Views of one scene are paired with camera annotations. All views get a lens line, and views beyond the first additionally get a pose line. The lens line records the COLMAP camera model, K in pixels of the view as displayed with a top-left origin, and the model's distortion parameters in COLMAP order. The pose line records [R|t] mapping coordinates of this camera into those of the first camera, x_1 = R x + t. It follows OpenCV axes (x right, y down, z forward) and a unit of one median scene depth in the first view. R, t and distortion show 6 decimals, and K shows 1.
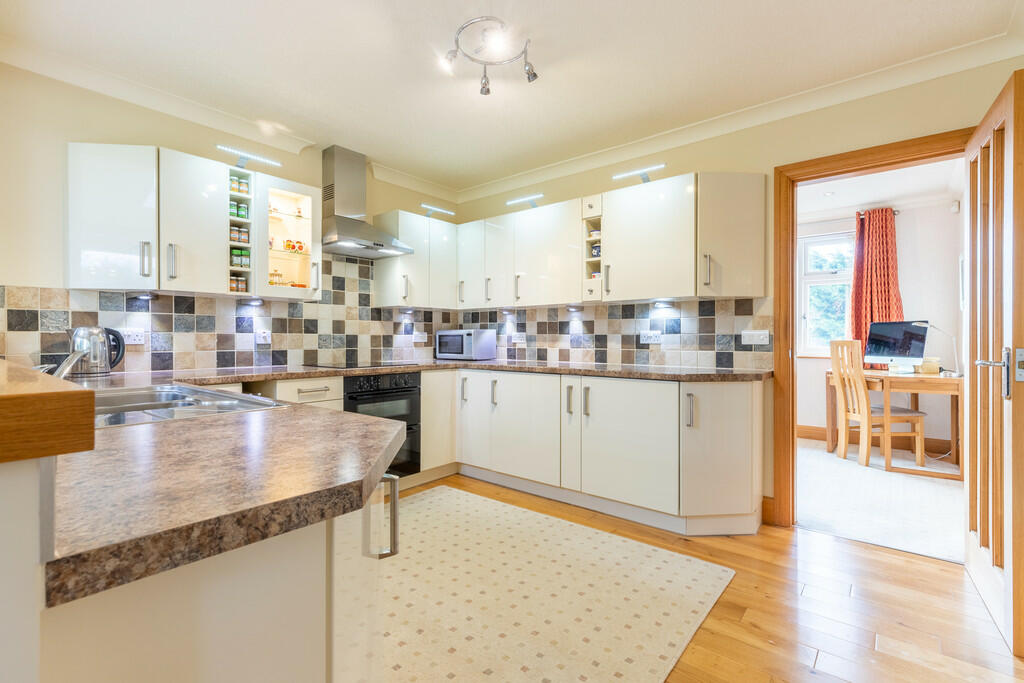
lens RADIAL K [[465.5, 0, 513.7], [0, 465.5, 340.2], [0, 0, 1]] dist [-0.000539, -0.000029]
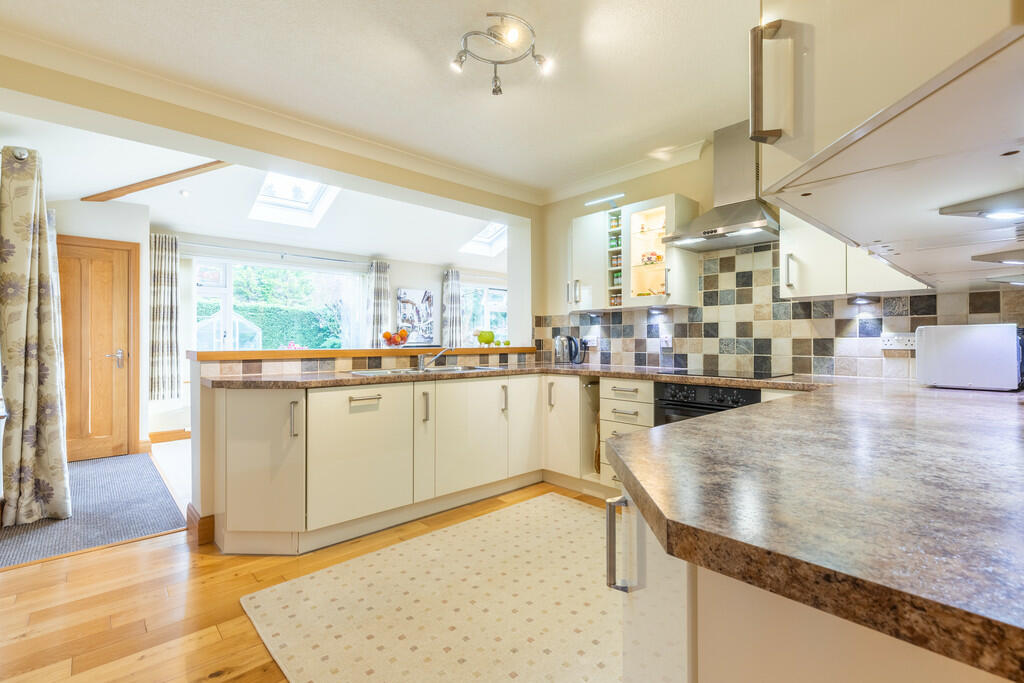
lens RADIAL K [[465.5, 0, 513.8], [0, 465.5, 338.8], [0, 0, 1]] dist [-0.000539, -0.000029]
pose [[-0.146038, -0.003502, -0.989273, 0.623314], [-0.001616, 0.999993, -0.003301, -0.008791], [0.989278, 0.001117, -0.146042, 0.804442]]
